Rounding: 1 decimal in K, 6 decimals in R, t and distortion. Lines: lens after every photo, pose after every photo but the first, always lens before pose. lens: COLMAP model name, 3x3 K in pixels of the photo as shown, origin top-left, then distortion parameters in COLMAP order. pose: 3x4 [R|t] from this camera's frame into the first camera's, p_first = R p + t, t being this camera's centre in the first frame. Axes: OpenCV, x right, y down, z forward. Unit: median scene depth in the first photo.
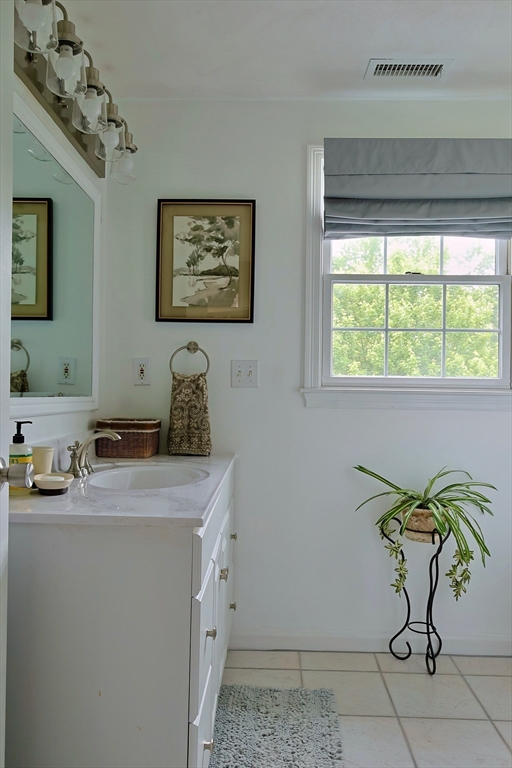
lens RADIAL K [[602.9, 0, 256.1], [0, 602.9, 384.0], [0, 0, 1]] dist [0.003849, -0.009145]
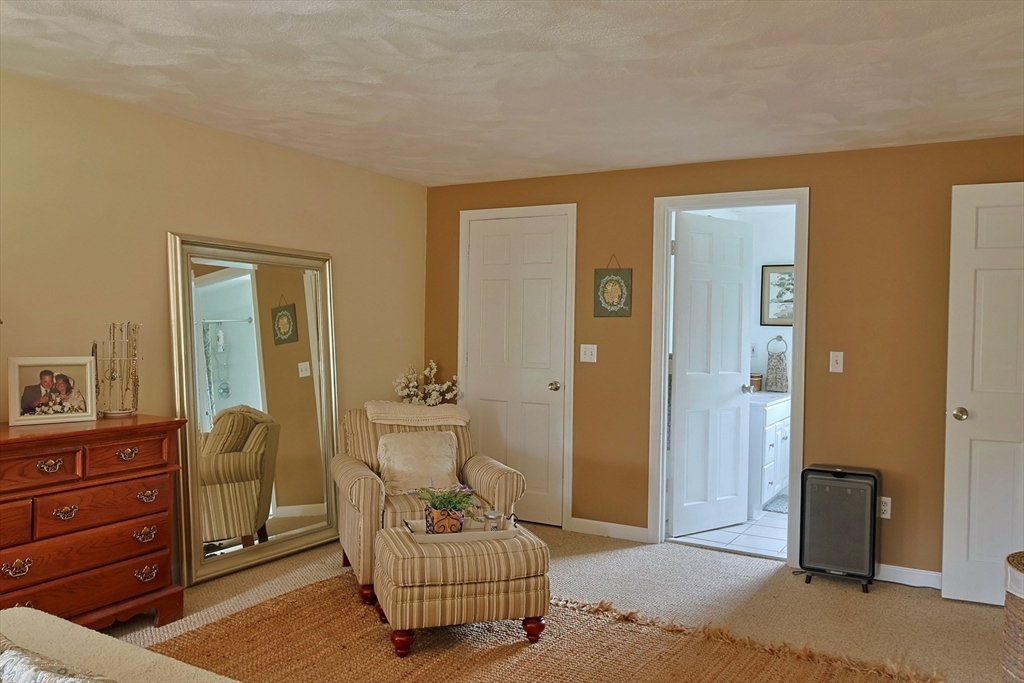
lens RADIAL K [[803.8, 0, 512.1], [0, 803.8, 341.6], [0, 0, 1]] dist [0.003849, -0.009145]
pose [[0.881268, 0.009072, -0.472530, 0.381779], [-0.006601, 0.999954, 0.006888, -0.064226], [0.472571, -0.002951, 0.881288, -1.802451]]
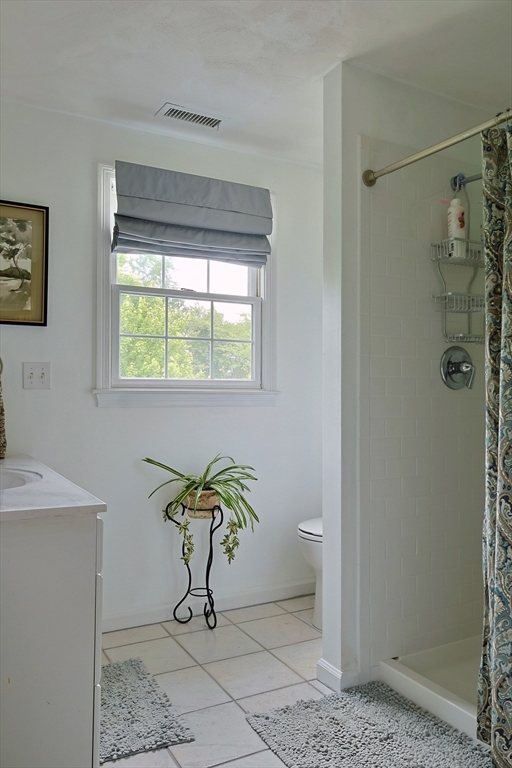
lens RADIAL K [[602.9, 0, 254.5], [0, 602.9, 383.9], [0, 0, 1]] dist [0.003849, -0.009145]
pose [[0.863160, -0.002650, 0.504924, -0.221171], [0.004111, 0.999990, -0.001780, 0.000188], [-0.504915, 0.003612, 0.863162, -0.067685]]
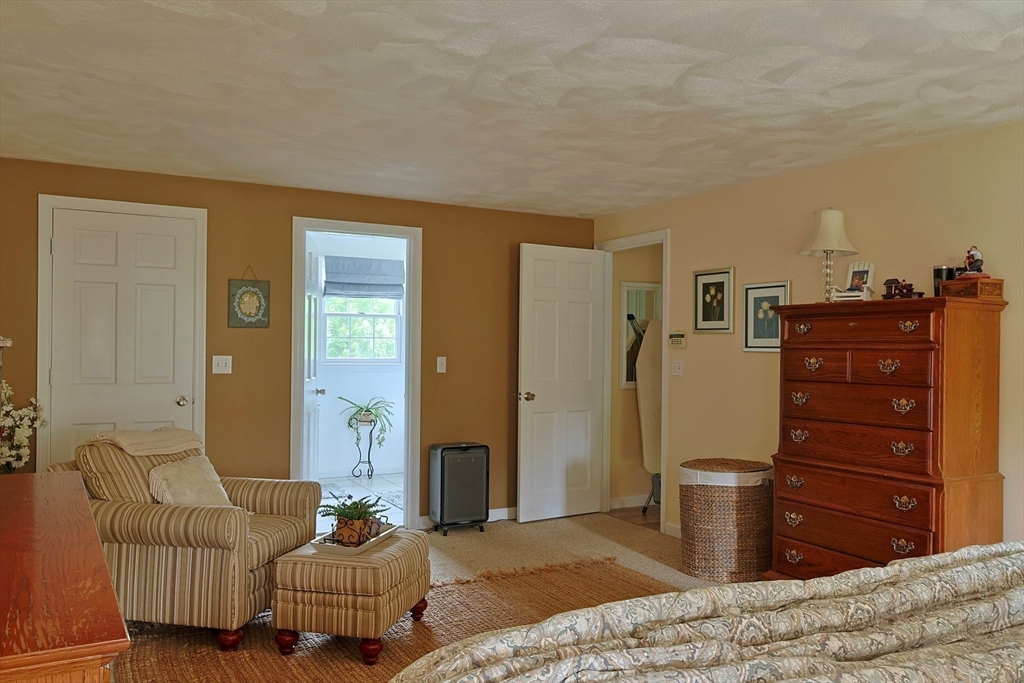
lens RADIAL K [[803.8, 0, 510.1], [0, 803.8, 340.8], [0, 0, 1]] dist [0.003849, -0.009145]
pose [[0.863608, -0.001147, 0.504163, -0.820600], [0.000866, 0.999999, 0.000792, -0.082457], [-0.504163, -0.000248, 0.863608, -2.000781]]
